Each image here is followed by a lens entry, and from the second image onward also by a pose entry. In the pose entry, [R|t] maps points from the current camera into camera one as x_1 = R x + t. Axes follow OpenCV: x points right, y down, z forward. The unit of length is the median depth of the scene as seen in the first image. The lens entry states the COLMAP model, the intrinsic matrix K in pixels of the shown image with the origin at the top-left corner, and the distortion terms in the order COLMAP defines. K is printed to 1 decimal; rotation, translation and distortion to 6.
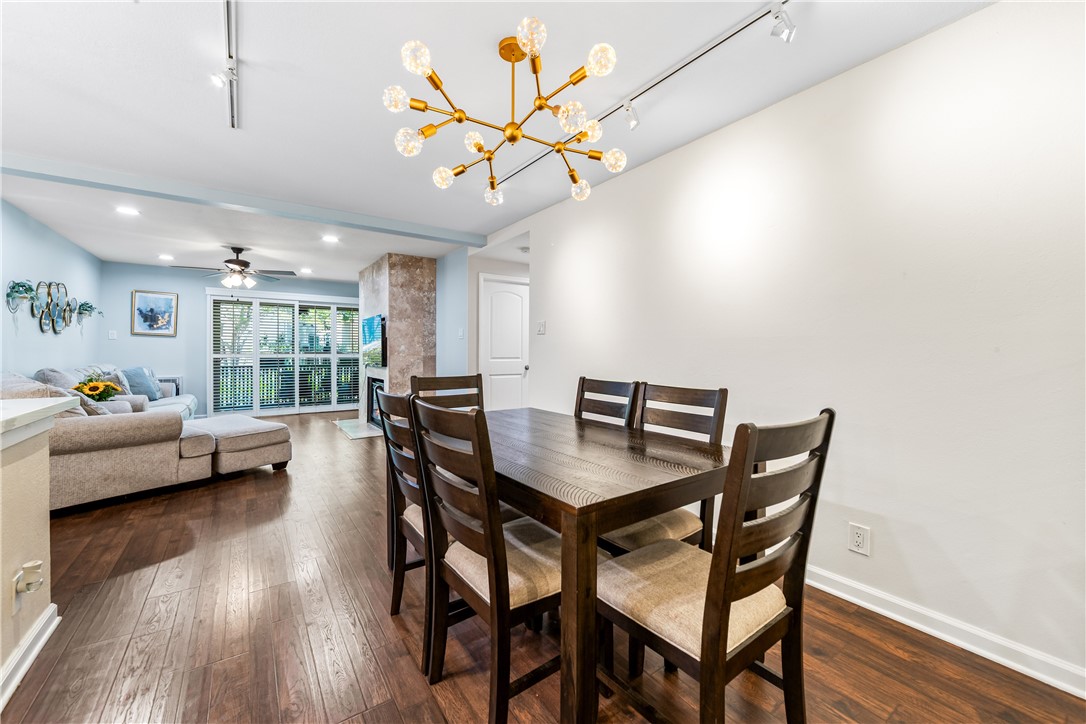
lens RADIAL K [[433.4, 0, 547.8], [0, 433.4, 352.3], [0, 0, 1]] dist [-0.005355, 0.000021]
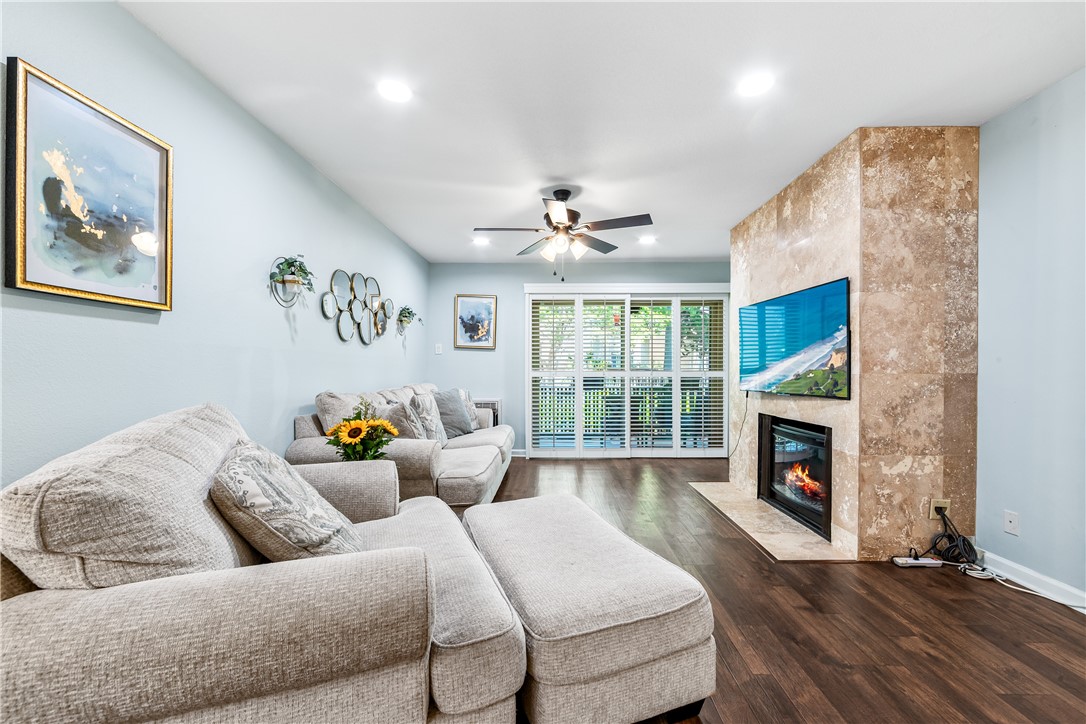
lens RADIAL K [[433.4, 0, 542.5], [0, 433.4, 376.5], [0, 0, 1]] dist [-0.005355, 0.000021]
pose [[0.800386, 0.005050, -0.599464, -0.352516], [0.002852, 0.999921, 0.012231, 0.004497], [0.599478, -0.011499, 0.800308, 0.466187]]
